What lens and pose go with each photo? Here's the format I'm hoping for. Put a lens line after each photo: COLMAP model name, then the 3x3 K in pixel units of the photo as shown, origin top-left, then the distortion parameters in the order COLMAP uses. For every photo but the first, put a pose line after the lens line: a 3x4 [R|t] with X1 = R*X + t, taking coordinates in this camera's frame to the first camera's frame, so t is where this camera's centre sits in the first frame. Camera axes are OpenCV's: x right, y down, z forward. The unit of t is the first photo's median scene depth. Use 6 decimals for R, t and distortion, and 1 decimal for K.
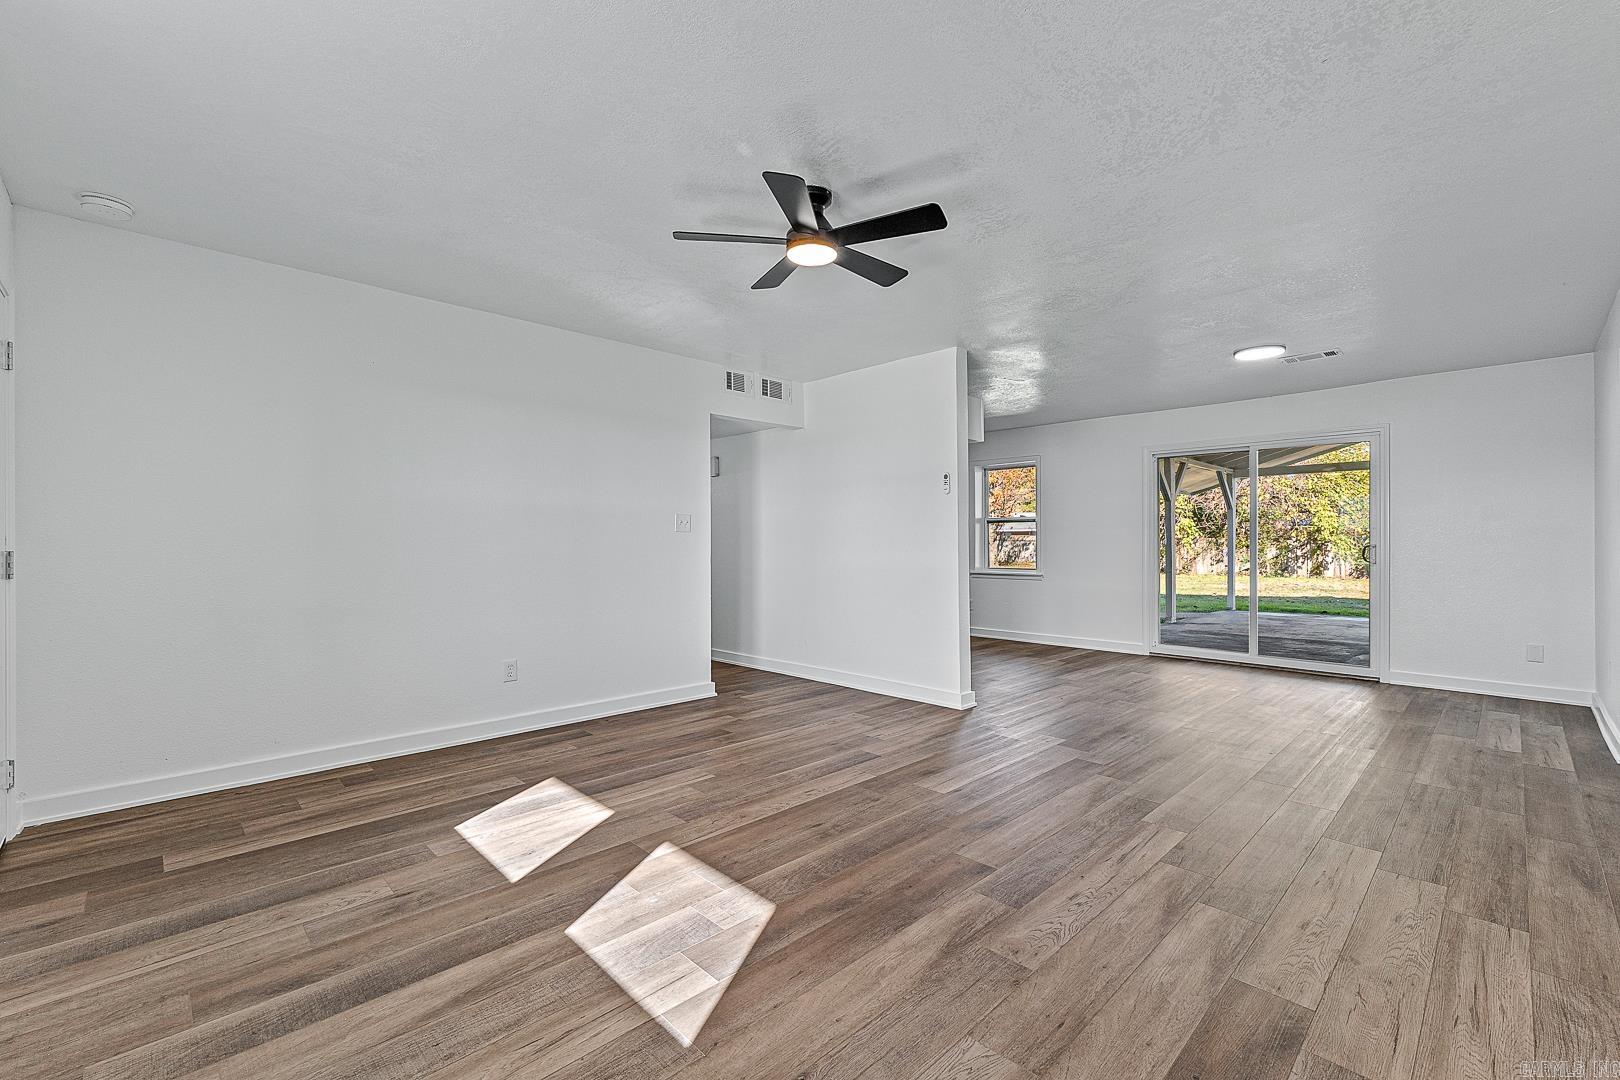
lens RADIAL K [[687.2, 0, 796.7], [0, 687.2, 540.1], [0, 0, 1]] dist [0.001793, 0.000840]
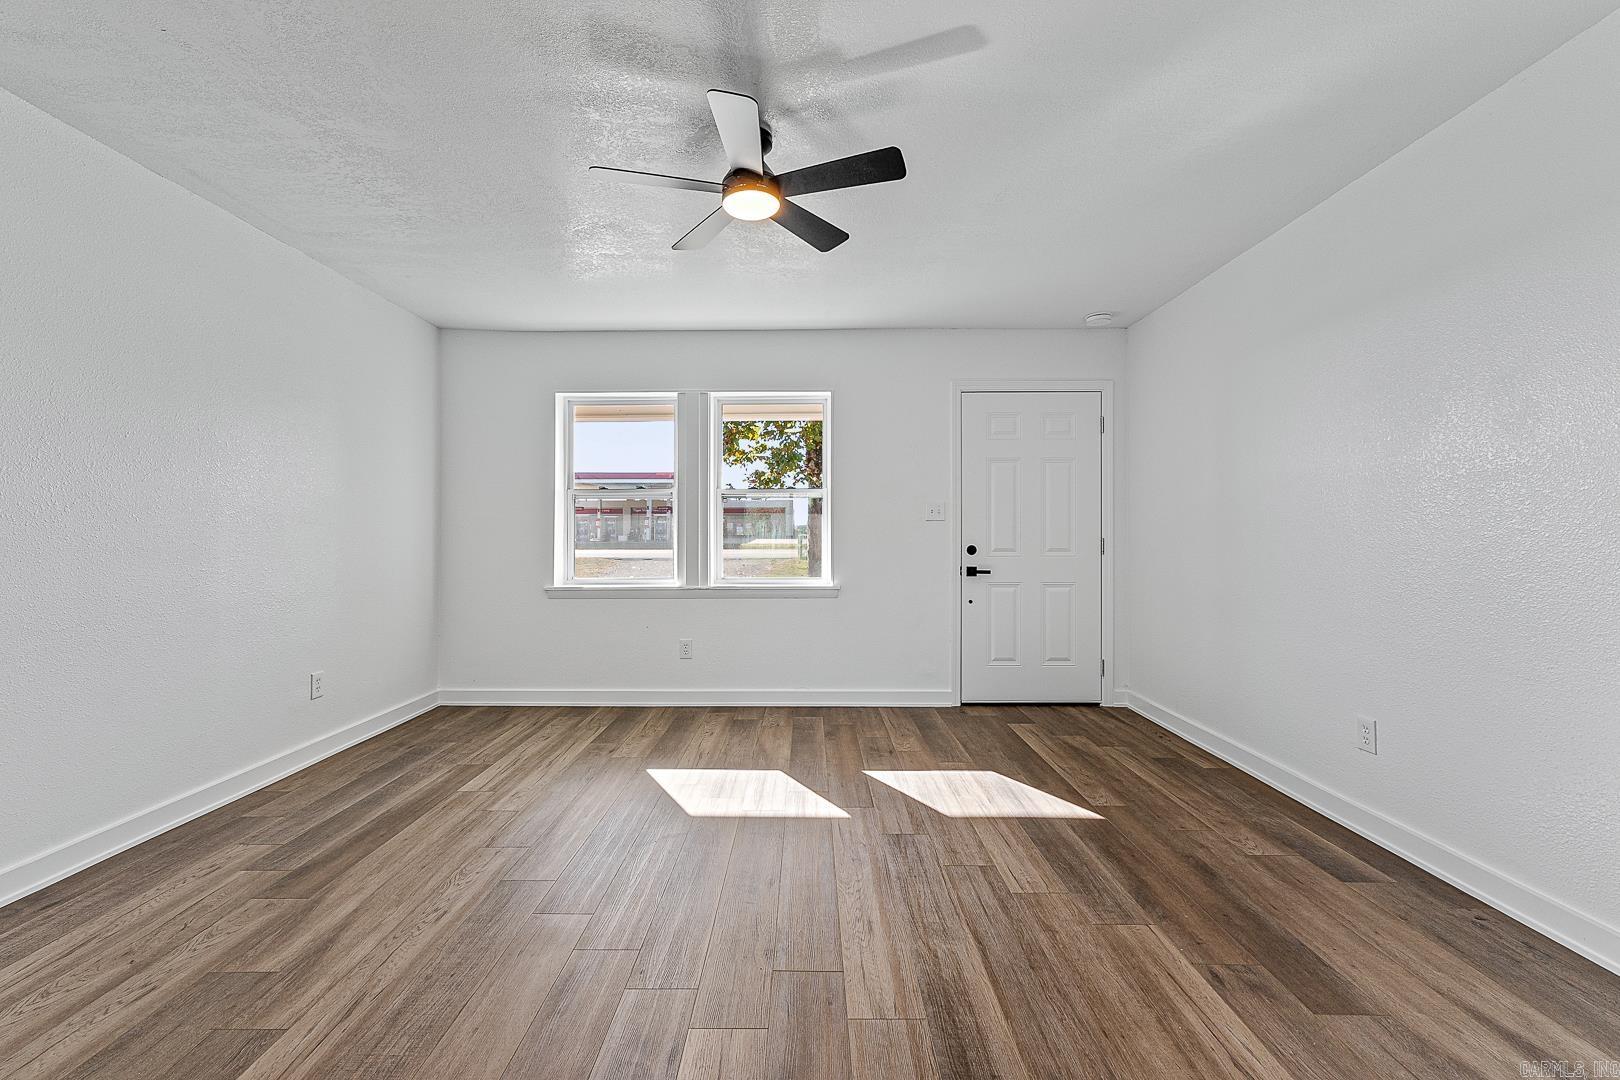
lens RADIAL K [[687.2, 0, 806.3], [0, 687.2, 536.7], [0, 0, 1]] dist [0.001793, 0.000840]
pose [[-0.690885, 0.000549, -0.722964, 0.526132], [0.003301, 0.999992, -0.002395, 0.012720], [0.722957, -0.004041, -0.690881, 1.433662]]
